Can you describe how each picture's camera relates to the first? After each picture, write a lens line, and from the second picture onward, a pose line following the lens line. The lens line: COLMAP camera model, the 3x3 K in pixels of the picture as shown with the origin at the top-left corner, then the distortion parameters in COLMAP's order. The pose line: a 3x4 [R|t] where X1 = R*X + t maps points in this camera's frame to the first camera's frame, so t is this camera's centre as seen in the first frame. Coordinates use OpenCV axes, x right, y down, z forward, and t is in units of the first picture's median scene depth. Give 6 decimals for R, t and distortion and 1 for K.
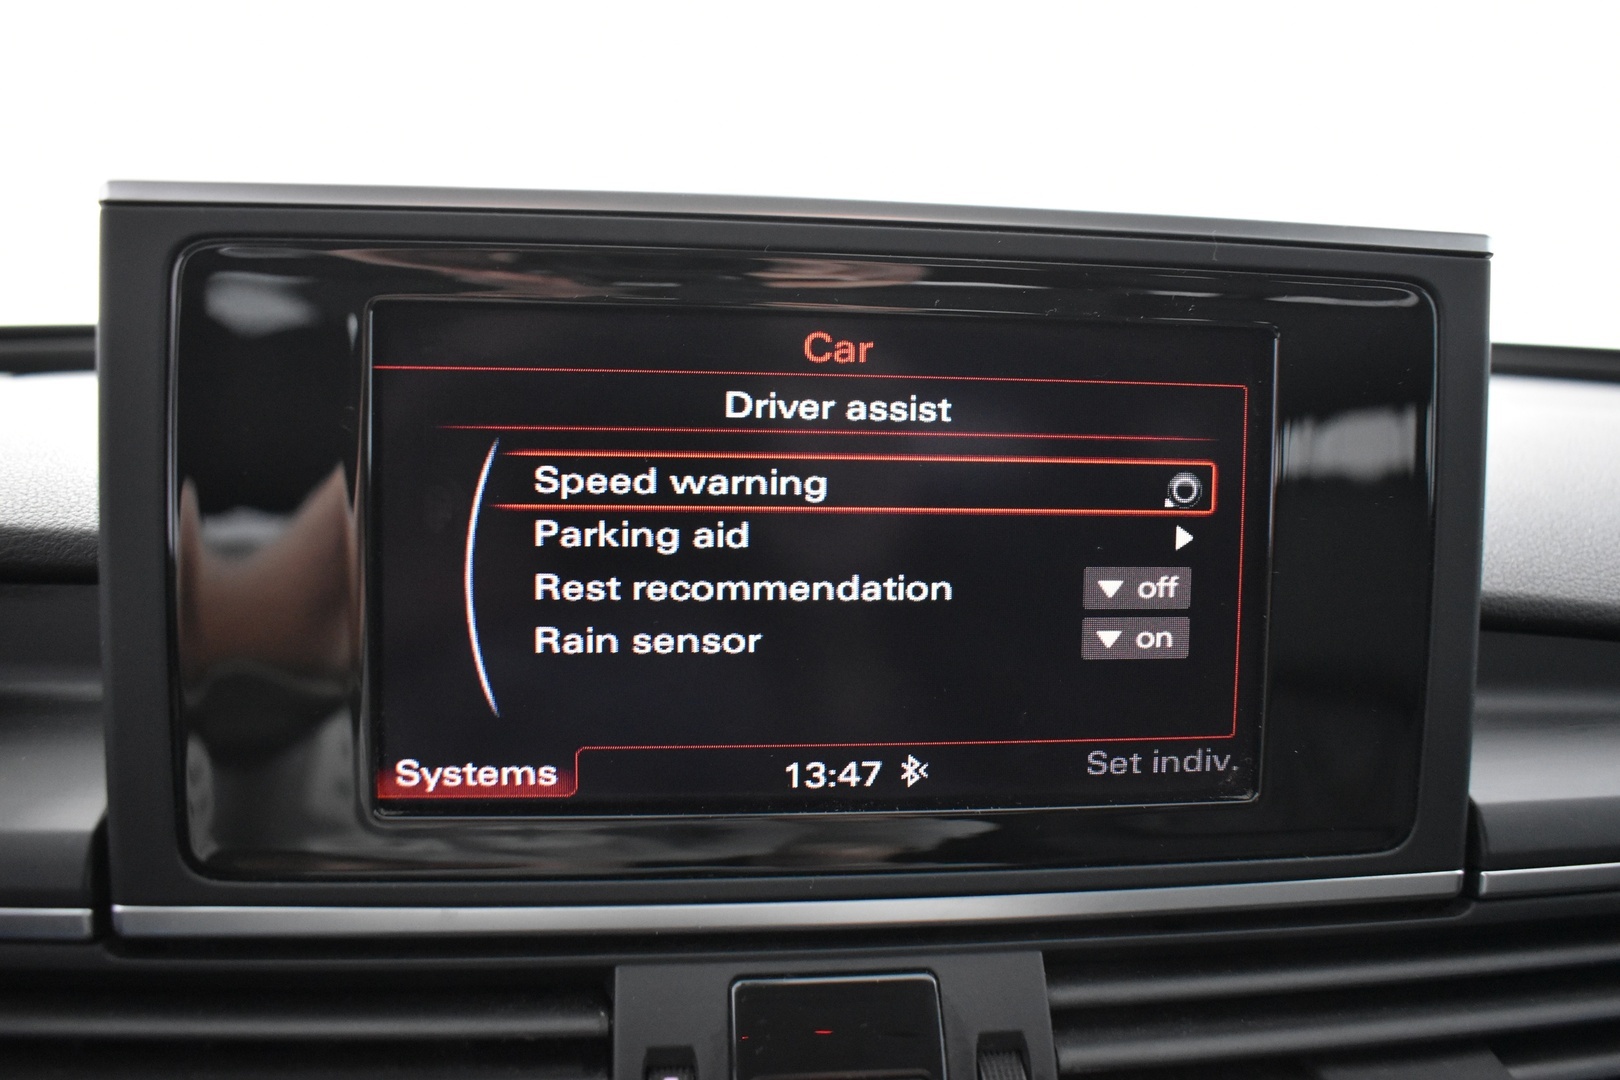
lens RADIAL K [[1234.5, 0, 810.0], [0, 1234.5, 540.0], [0, 0, 1]] dist [-0.093258, 0.002876]
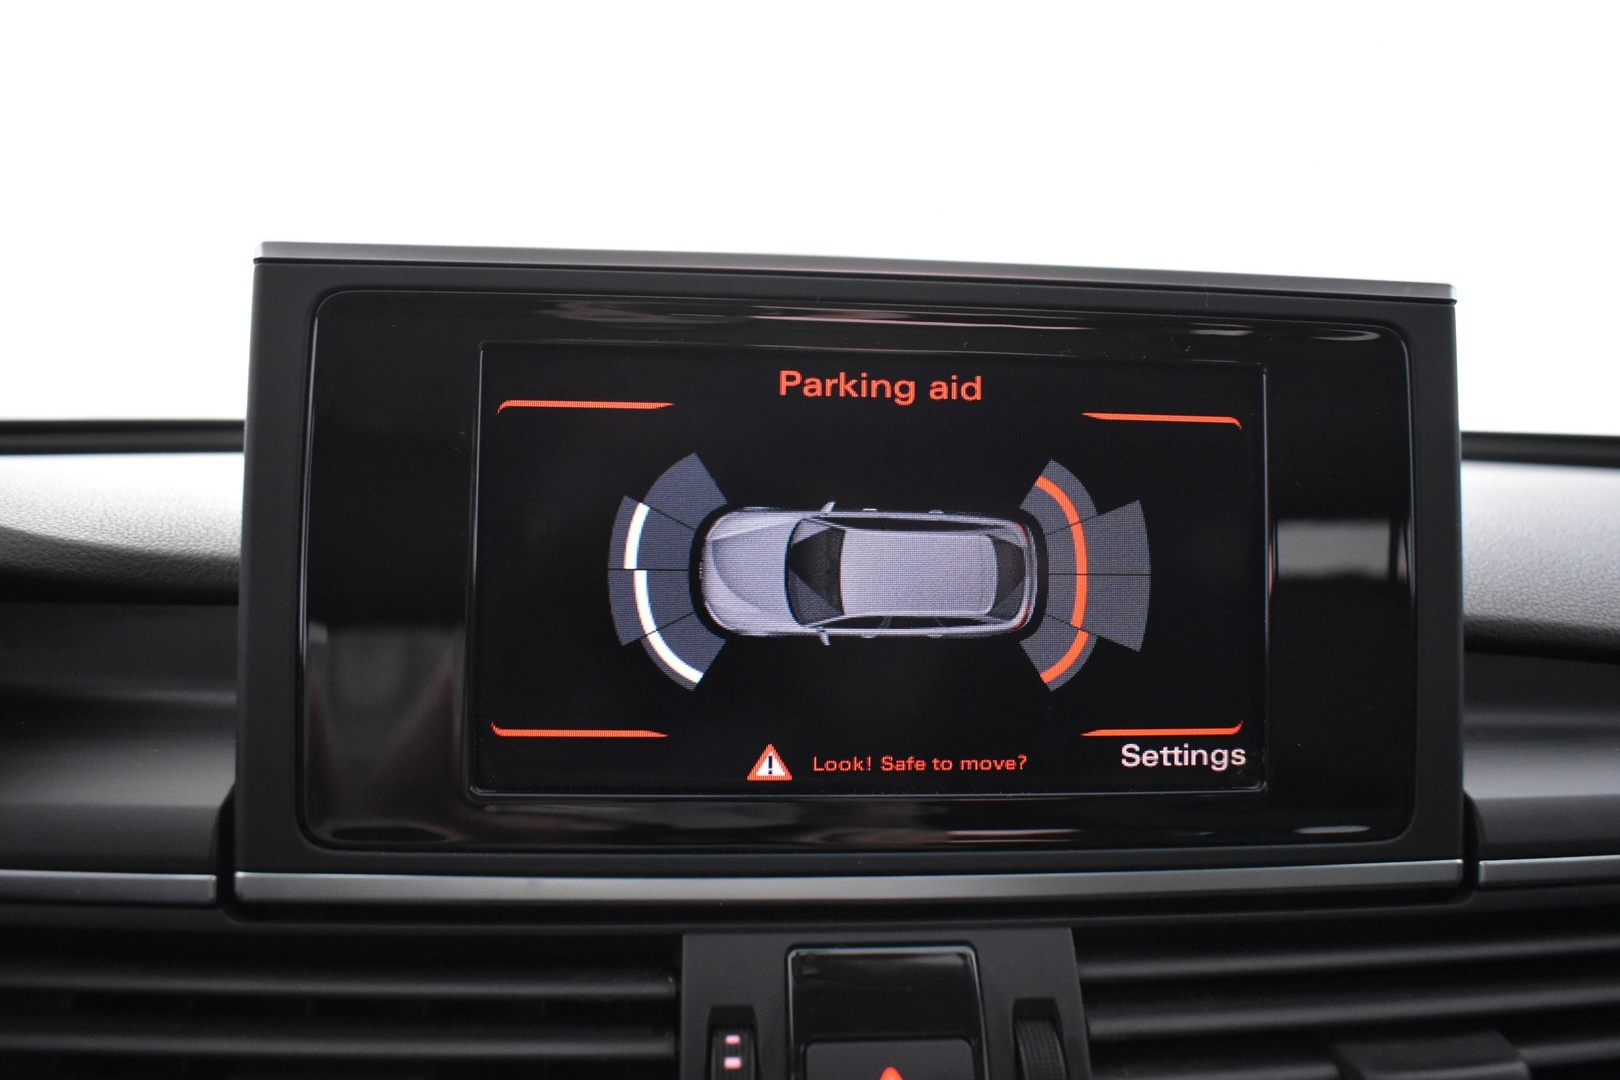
lens RADIAL K [[1234.5, 0, 810.0], [0, 1234.5, 540.0], [0, 0, 1]] dist [-0.093258, 0.002876]
pose [[0.999437, -0.005868, -0.033034, -0.005613], [0.002307, 0.994276, -0.106821, 0.108543], [0.033472, 0.106685, 0.993729, -0.131012]]
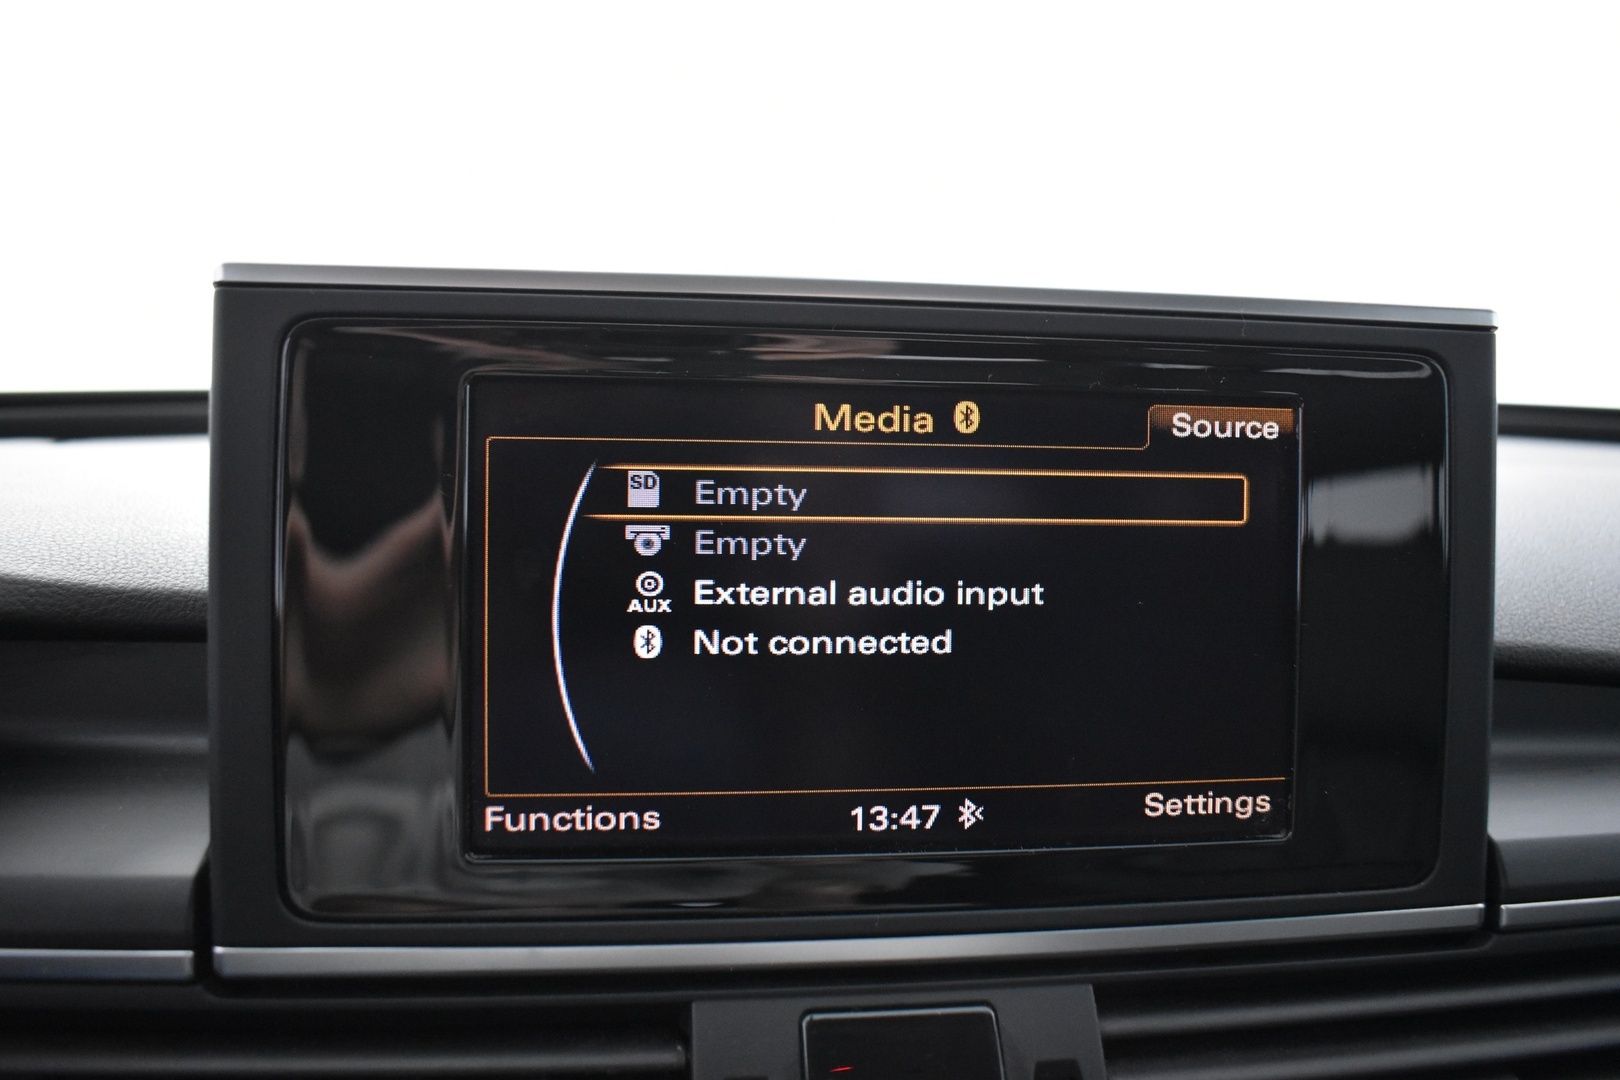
lens RADIAL K [[1234.5, 0, 810.0], [0, 1234.5, 540.0], [0, 0, 1]] dist [-0.093258, 0.002876]
pose [[0.999962, -0.004637, 0.007449, -0.061285], [0.004997, 0.998784, -0.049055, 0.002680], [-0.007213, 0.049091, 0.998768, -0.070261]]
